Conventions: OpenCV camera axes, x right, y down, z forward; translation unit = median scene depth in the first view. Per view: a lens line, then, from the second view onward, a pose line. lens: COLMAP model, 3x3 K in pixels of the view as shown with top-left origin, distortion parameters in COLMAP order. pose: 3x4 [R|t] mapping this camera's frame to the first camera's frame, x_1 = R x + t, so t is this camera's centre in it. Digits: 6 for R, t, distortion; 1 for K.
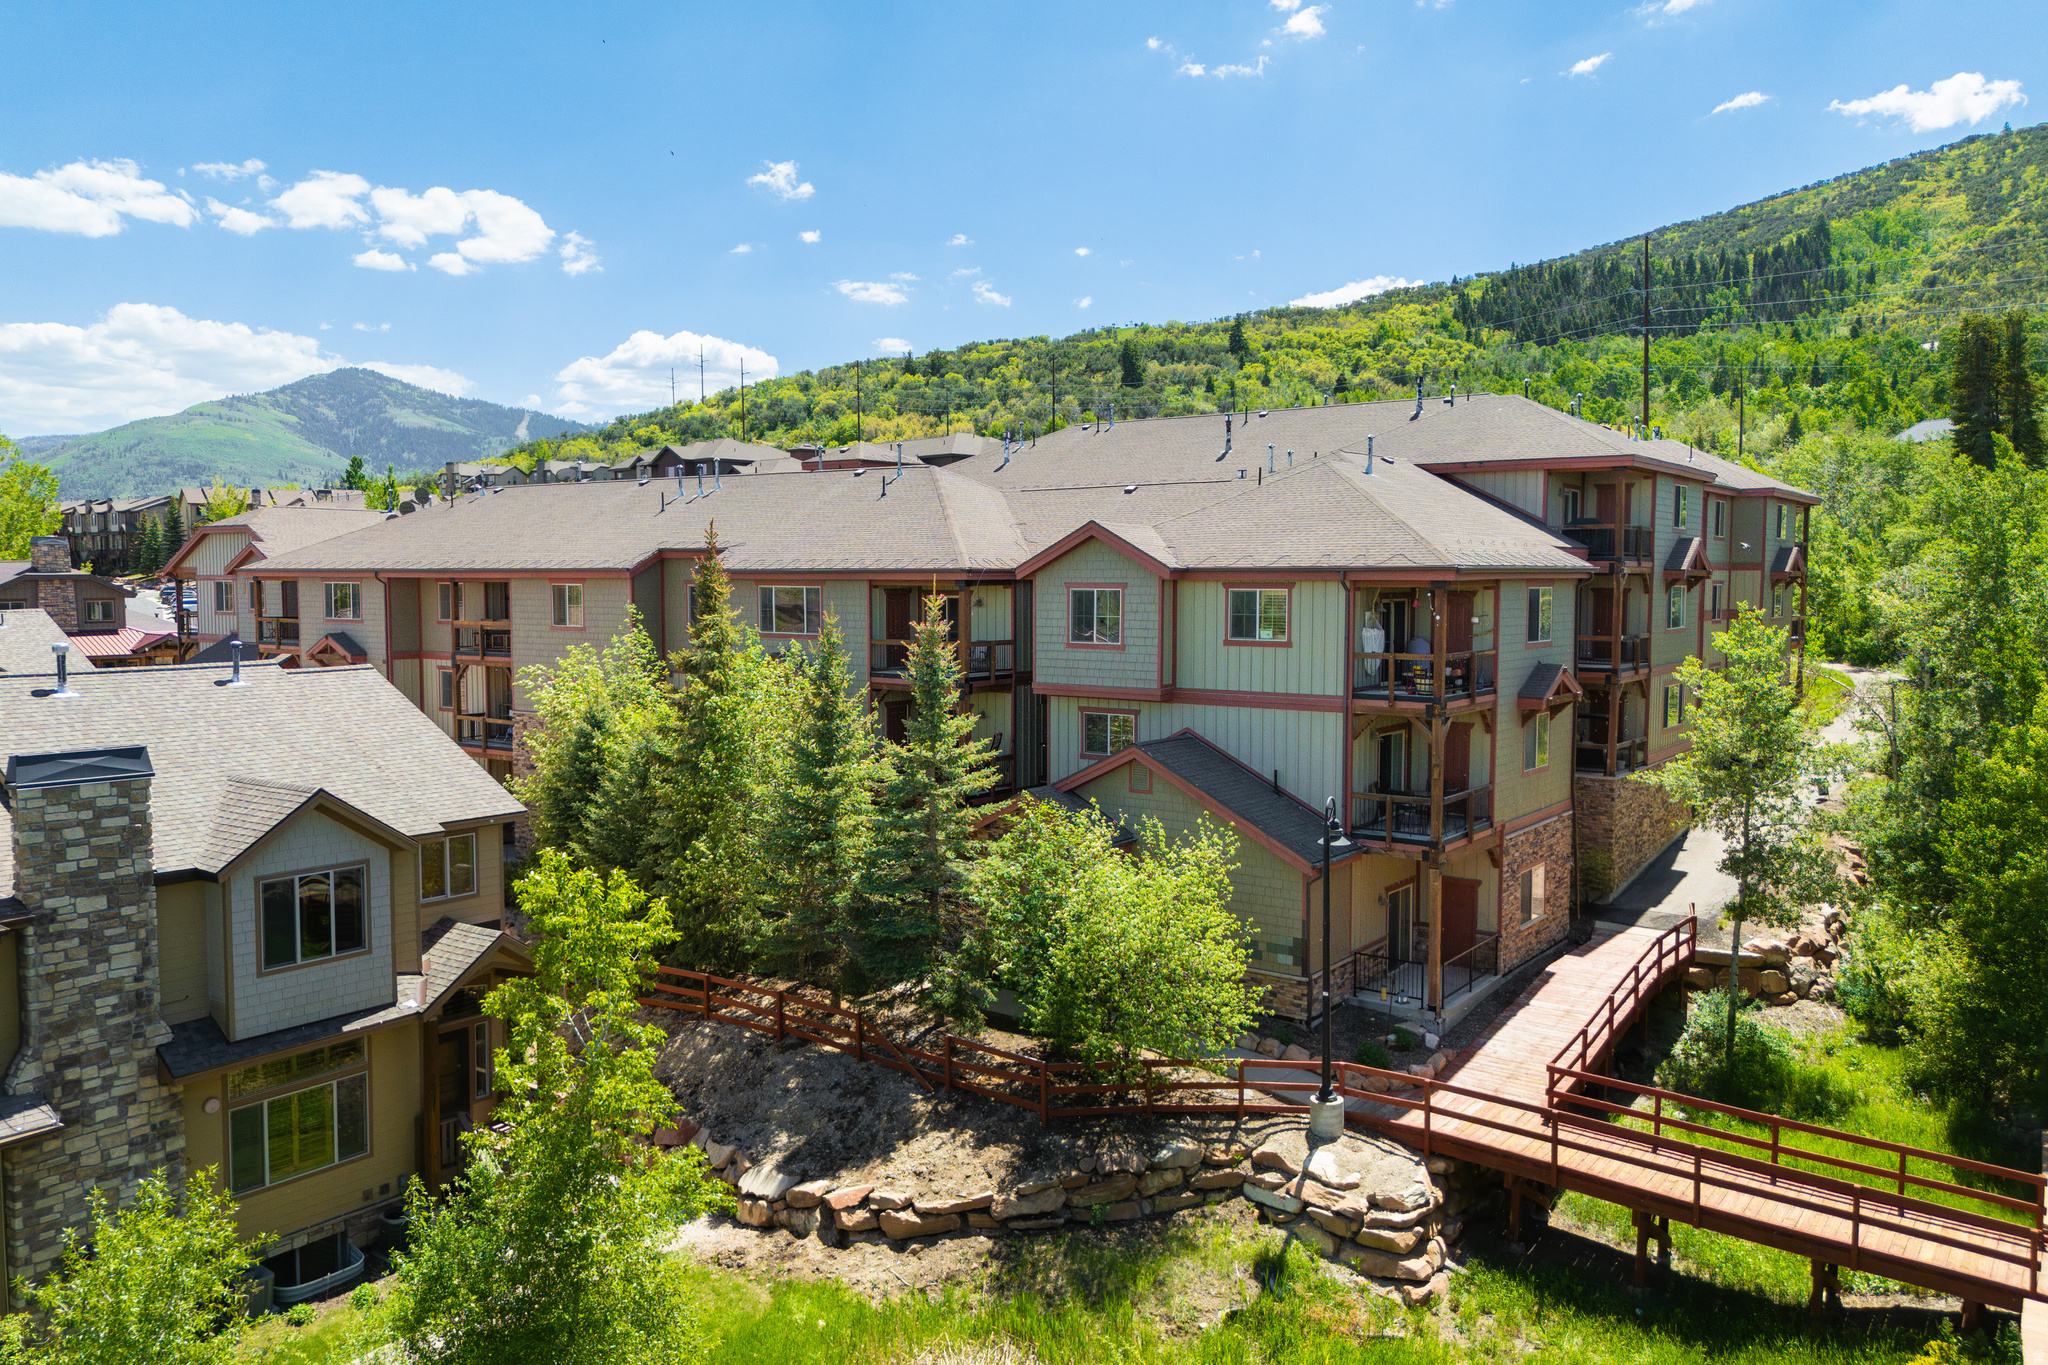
lens RADIAL K [[1513.3, 0, 1031.1], [0, 1513.3, 682.7], [0, 0, 1]] dist [0.027824, -0.030136]
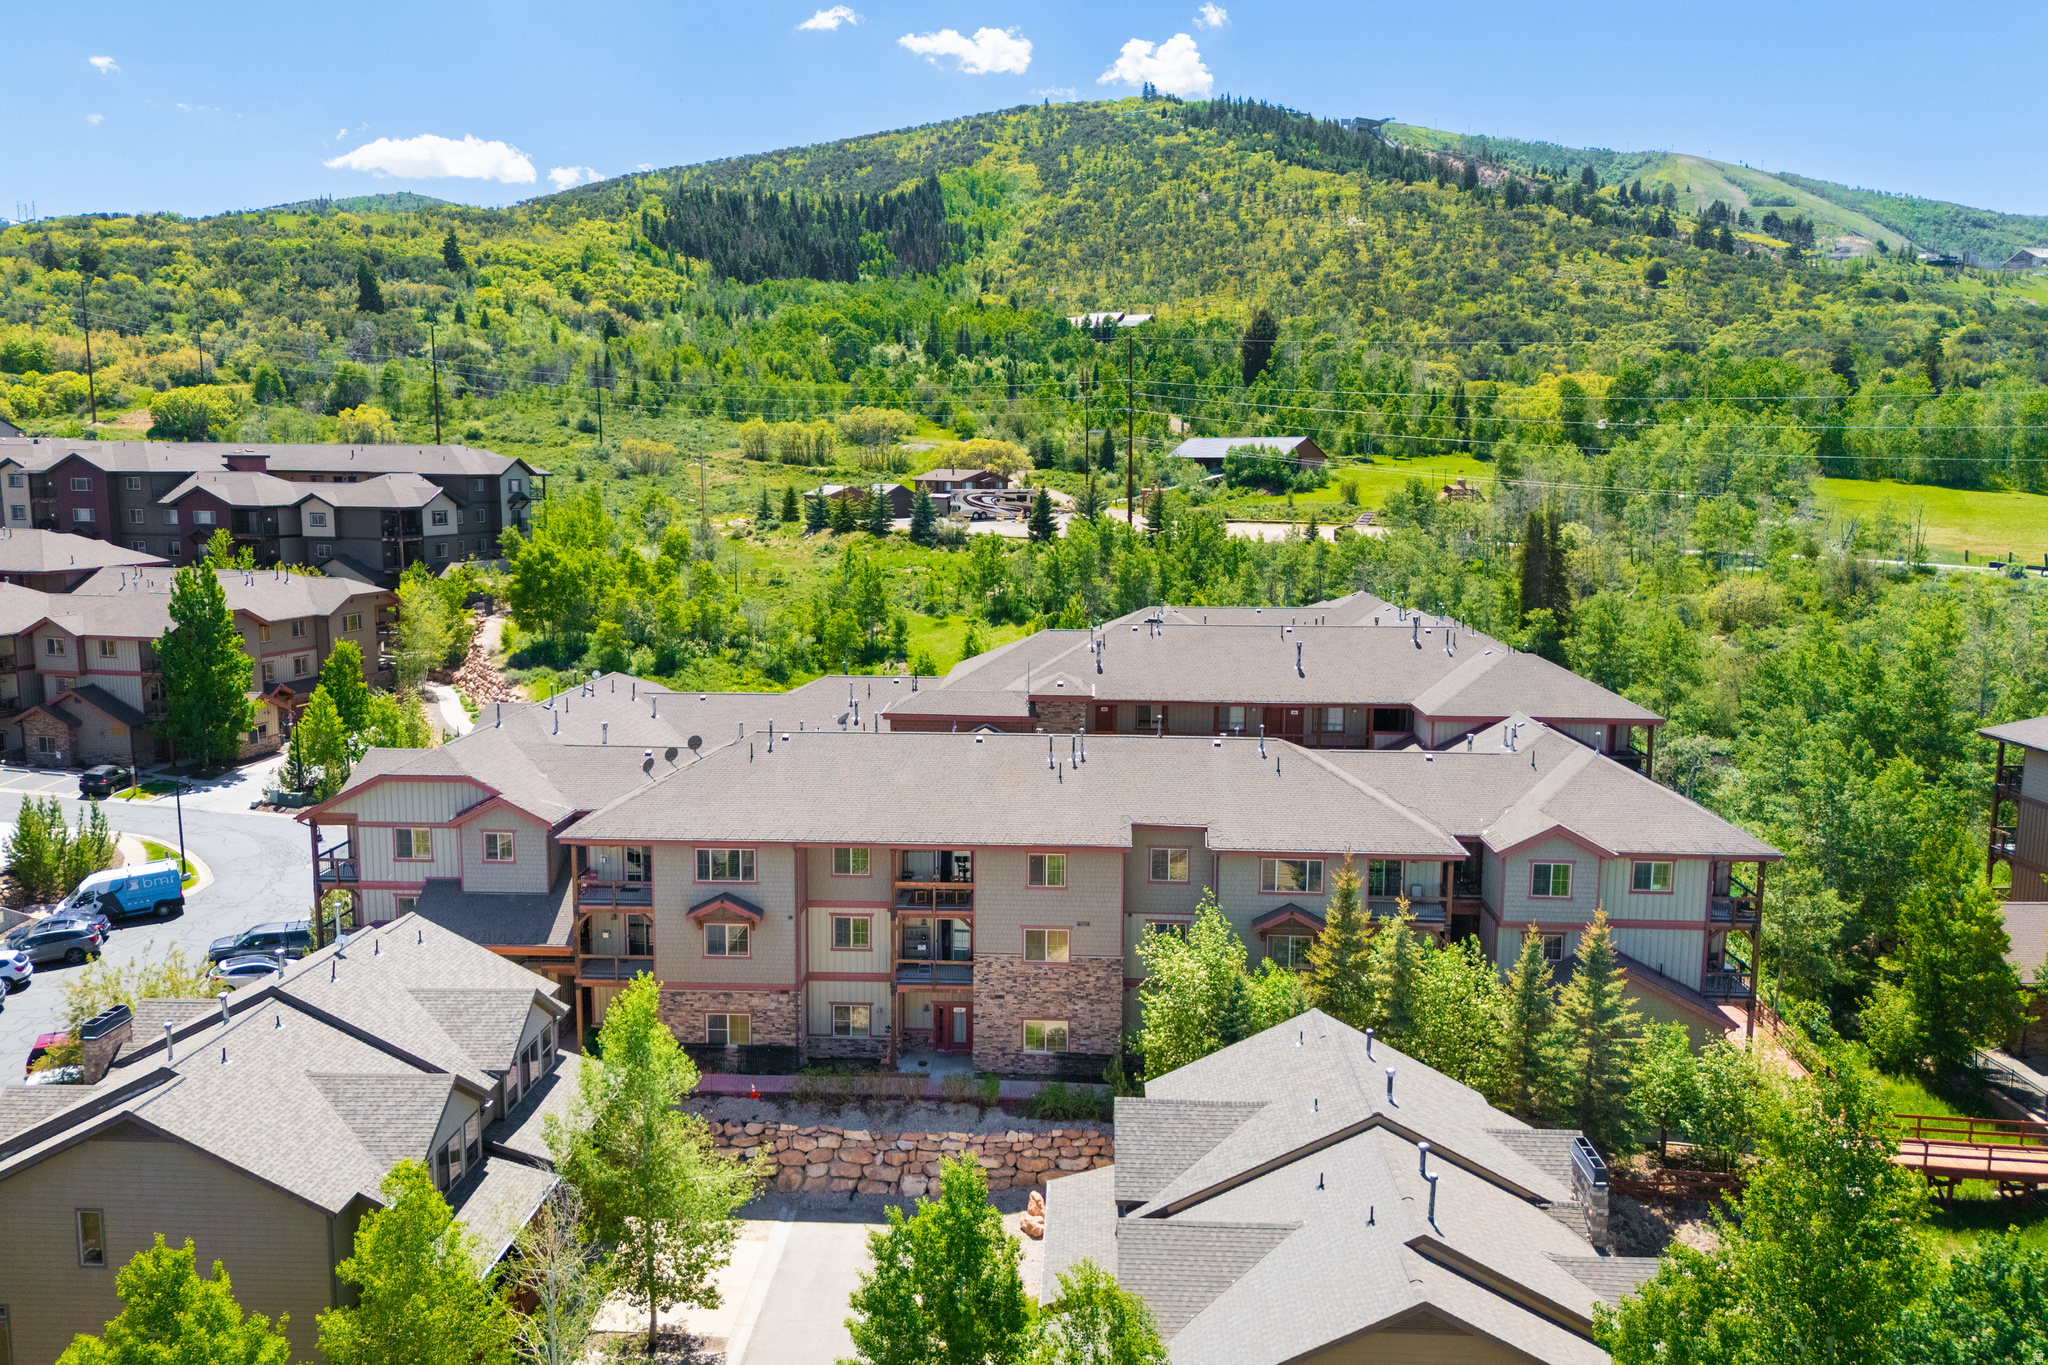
lens RADIAL K [[1513.3, 0, 1034.4], [0, 1513.3, 681.7], [0, 0, 1]] dist [0.027824, -0.030136]
pose [[0.828549, -0.070503, 0.555460, -0.075847], [0.026094, 0.995825, 0.087474, -0.023962], [-0.559308, -0.057982, 0.826929, -0.001151]]
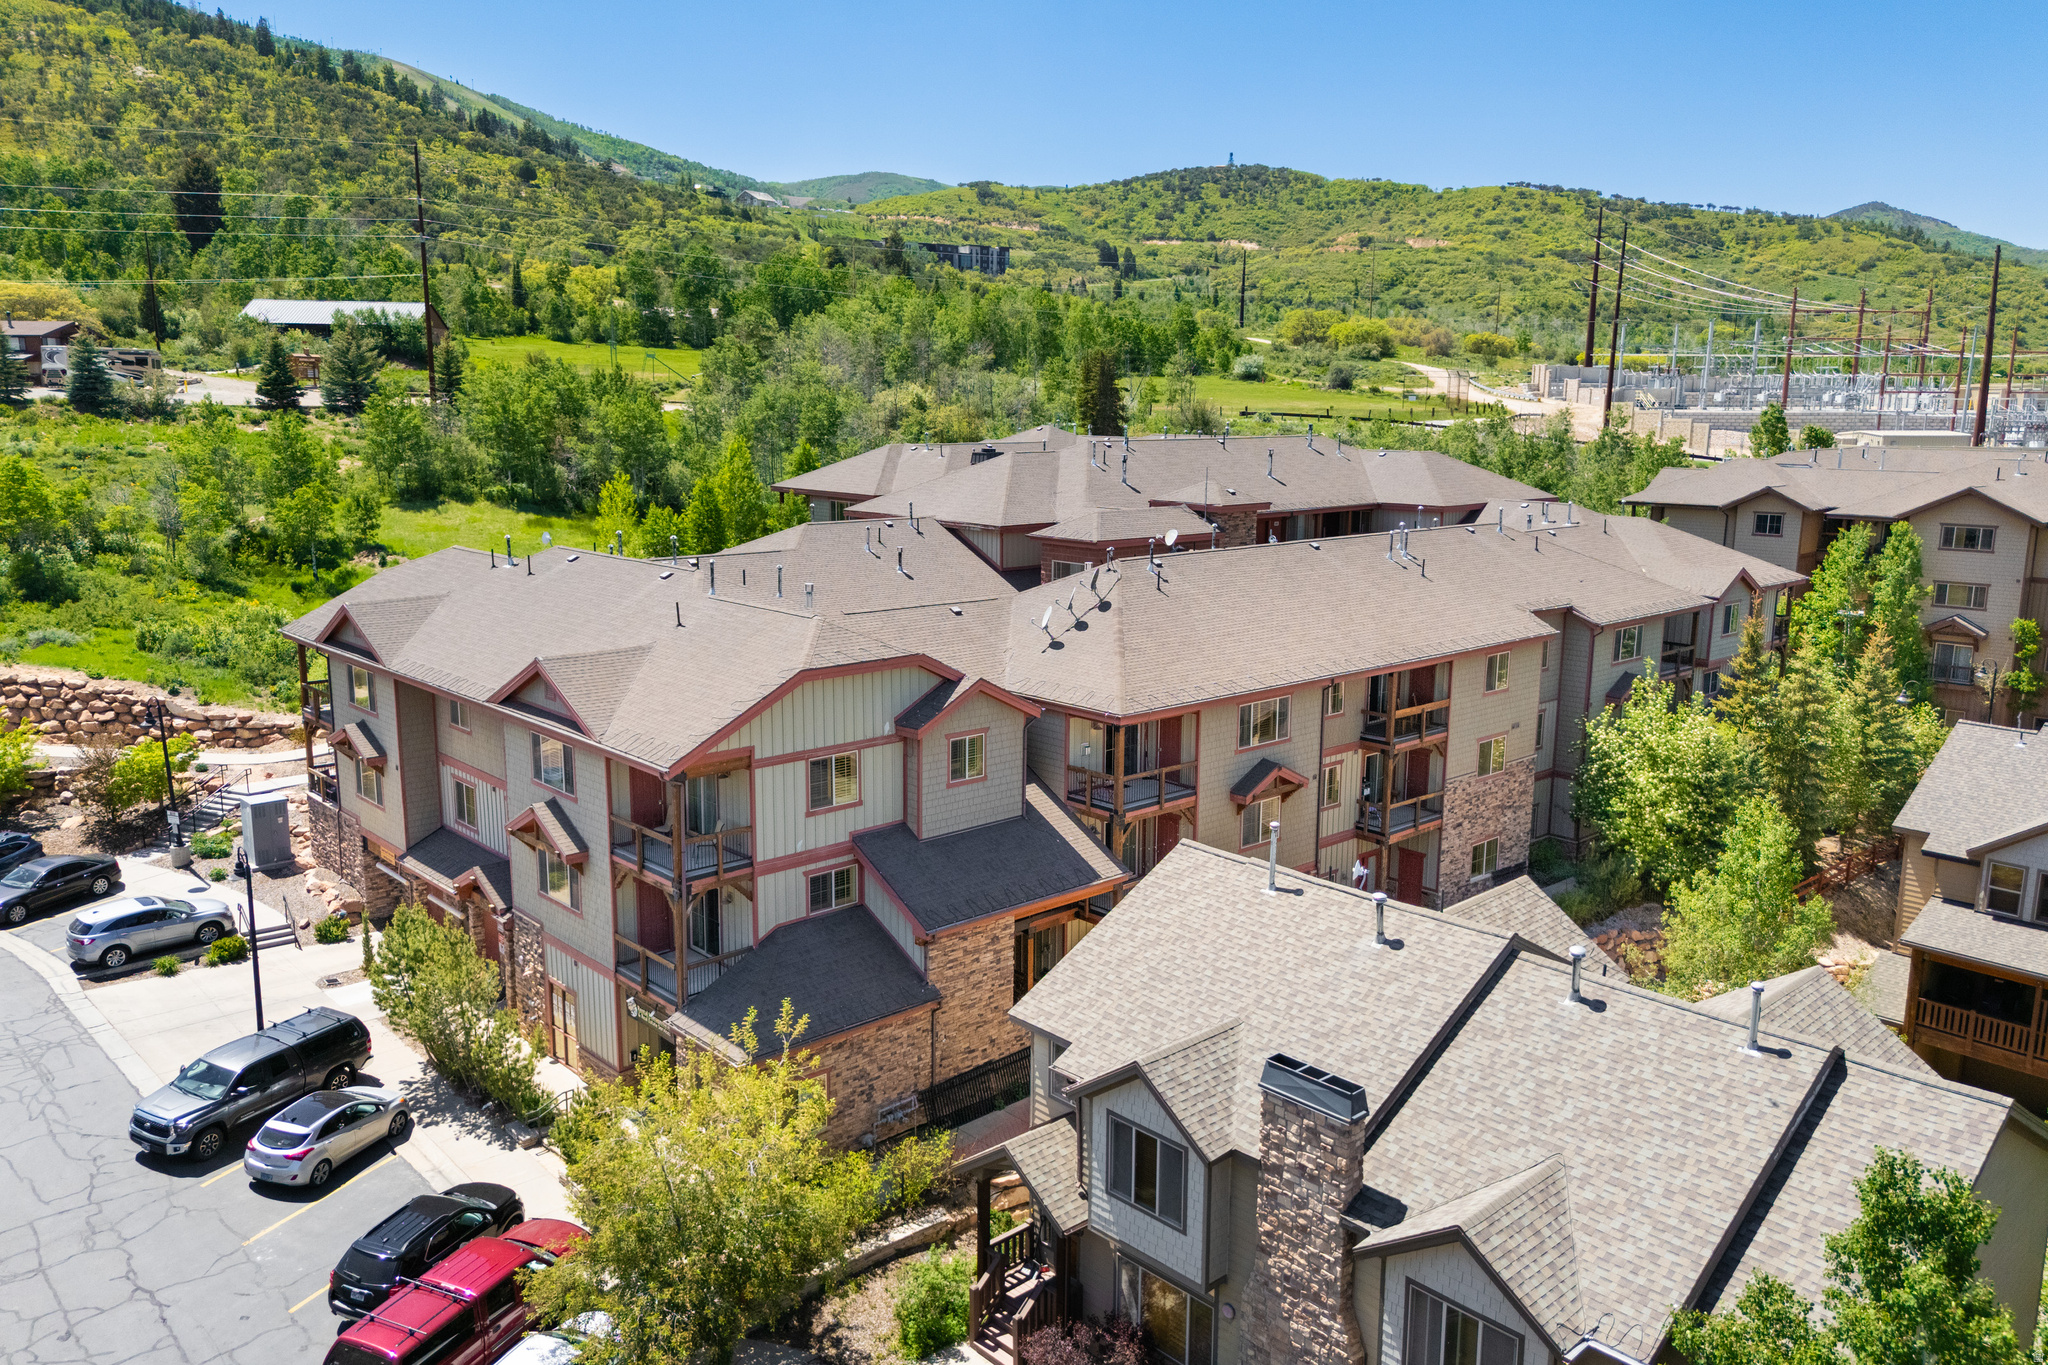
lens RADIAL K [[1513.3, 0, 1023.8], [0, 1513.3, 687.8], [0, 0, 1]] dist [0.027824, -0.030136]
pose [[0.175648, -0.177864, 0.968252, -0.110074], [0.048902, 0.983905, 0.171869, -0.018925], [-0.983238, 0.017161, 0.181519, 0.086240]]
